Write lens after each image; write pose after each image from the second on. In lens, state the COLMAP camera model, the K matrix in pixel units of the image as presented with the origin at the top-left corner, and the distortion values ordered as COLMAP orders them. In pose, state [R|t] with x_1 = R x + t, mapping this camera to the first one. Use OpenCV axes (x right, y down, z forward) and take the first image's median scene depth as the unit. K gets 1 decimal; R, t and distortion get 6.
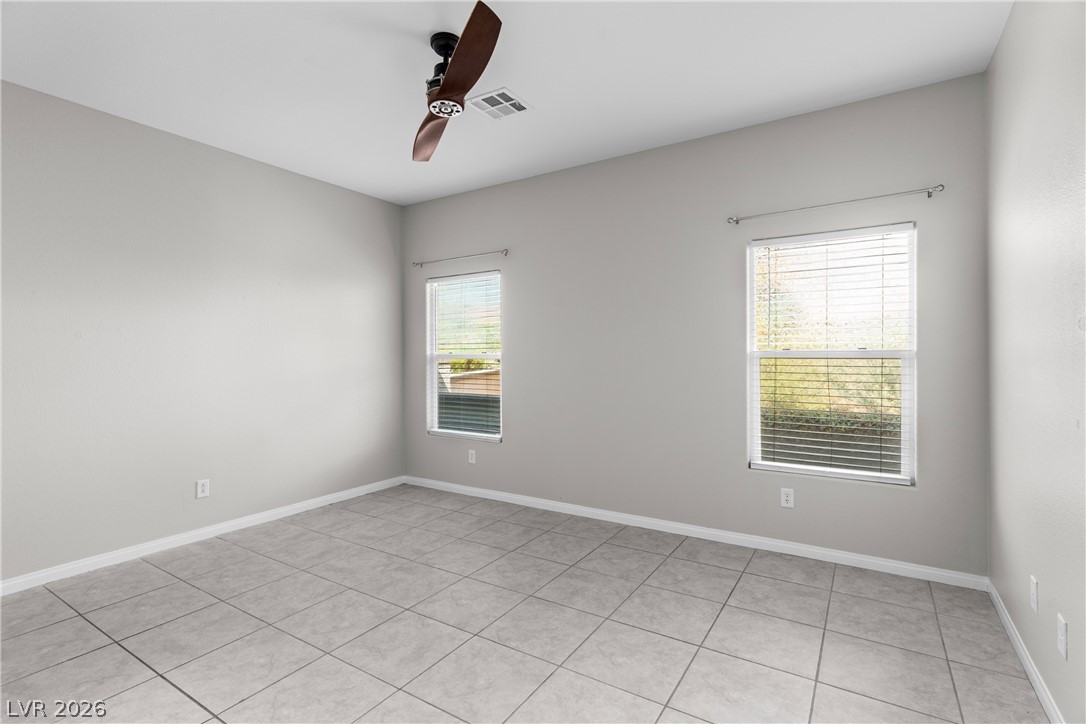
lens RADIAL K [[510.8, 0, 543.1], [0, 510.8, 357.3], [0, 0, 1]] dist [-0.001507, 0.000667]
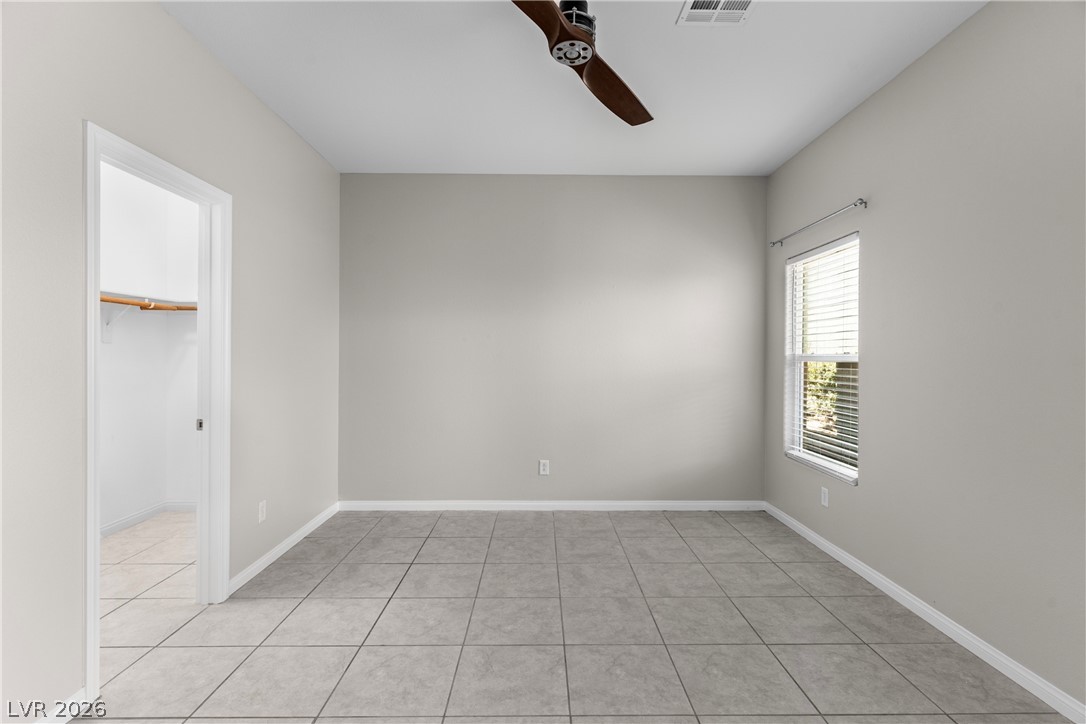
lens RADIAL K [[510.8, 0, 543.6], [0, 510.8, 361.0], [0, 0, 1]] dist [-0.001507, 0.000667]
pose [[0.545217, 0.015011, -0.838160, 0.352470], [-0.009323, 0.999886, 0.011843, -0.003524], [0.838243, 0.001357, 0.545295, 0.391009]]
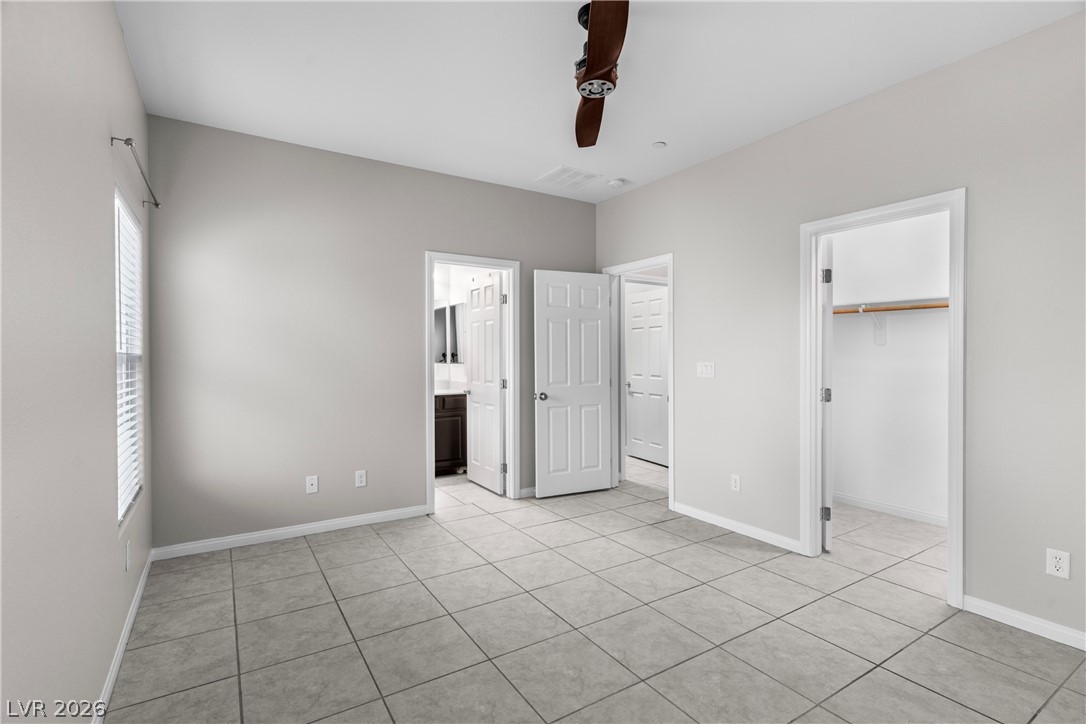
lens RADIAL K [[510.8, 0, 544.0], [0, 510.8, 360.8], [0, 0, 1]] dist [-0.001507, 0.000667]
pose [[-0.906594, 0.002260, 0.421999, -0.366631], [0.008088, 0.999895, 0.012020, -0.005544], [-0.421927, 0.014310, -0.906517, 1.406236]]
